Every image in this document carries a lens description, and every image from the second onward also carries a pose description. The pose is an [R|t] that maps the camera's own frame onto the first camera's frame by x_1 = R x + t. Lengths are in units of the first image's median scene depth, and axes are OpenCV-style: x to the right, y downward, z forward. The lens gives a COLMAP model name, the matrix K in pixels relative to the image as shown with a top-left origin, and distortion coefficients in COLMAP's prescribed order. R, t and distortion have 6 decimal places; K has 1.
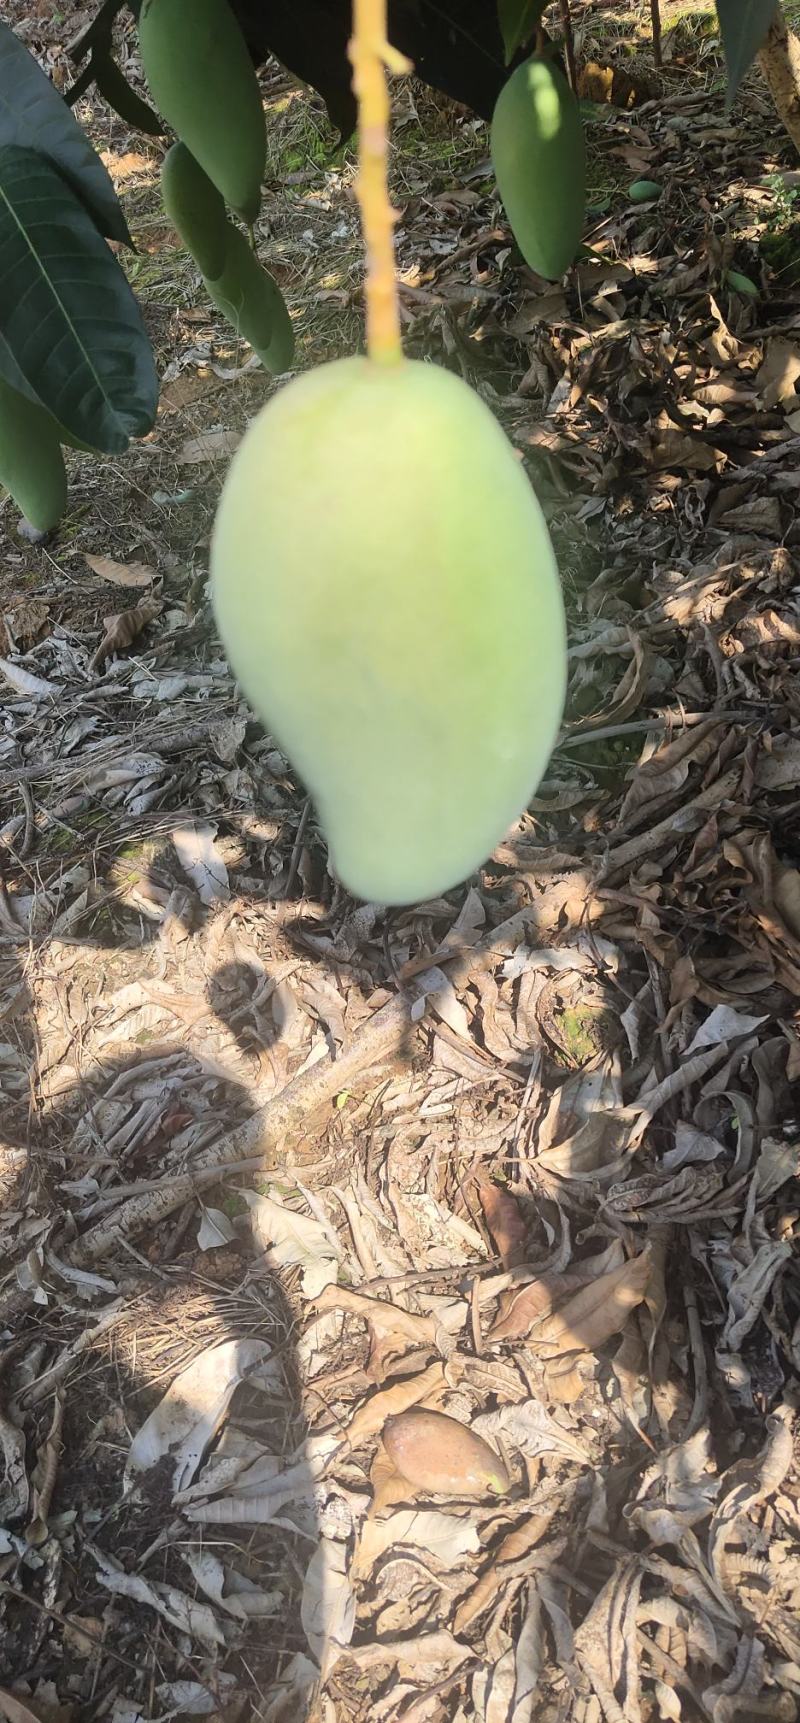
lens RADIAL K [[1336.0, 0, 400.9], [0, 1336.0, 859.5], [0, 0, 1]] dist [0.043058, 0.008325]
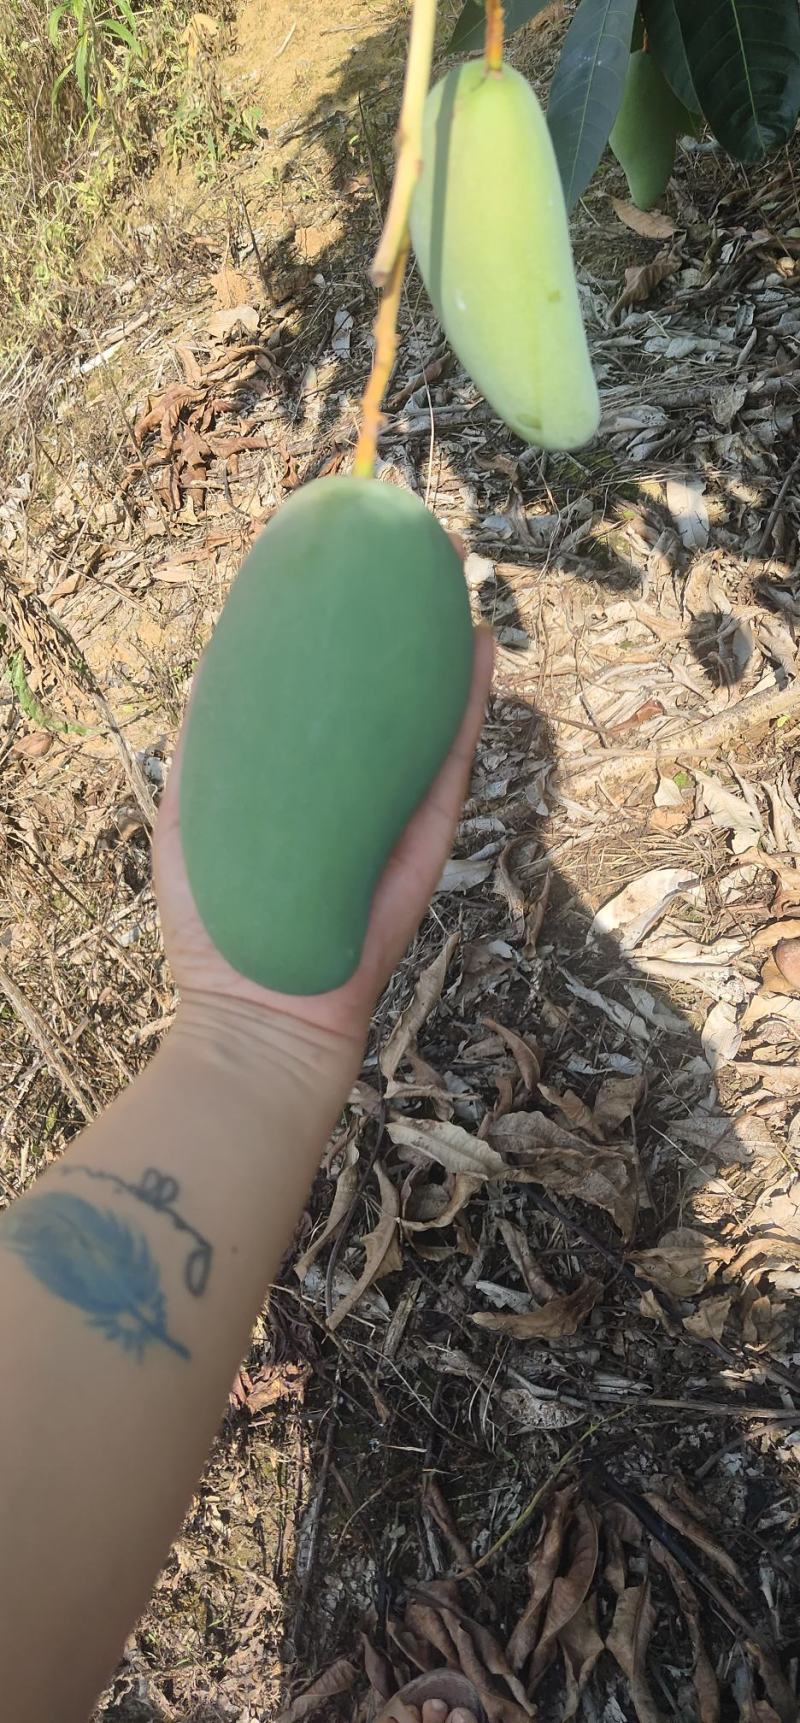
lens RADIAL K [[1336.0, 0, 398.9], [0, 1336.0, 859.9], [0, 0, 1]] dist [0.043058, 0.008325]
pose [[0.953846, 0.224092, -0.199903, -0.095698], [-0.164680, 0.947000, 0.275812, 0.009516], [0.251115, -0.230163, 0.940195, -0.299516]]
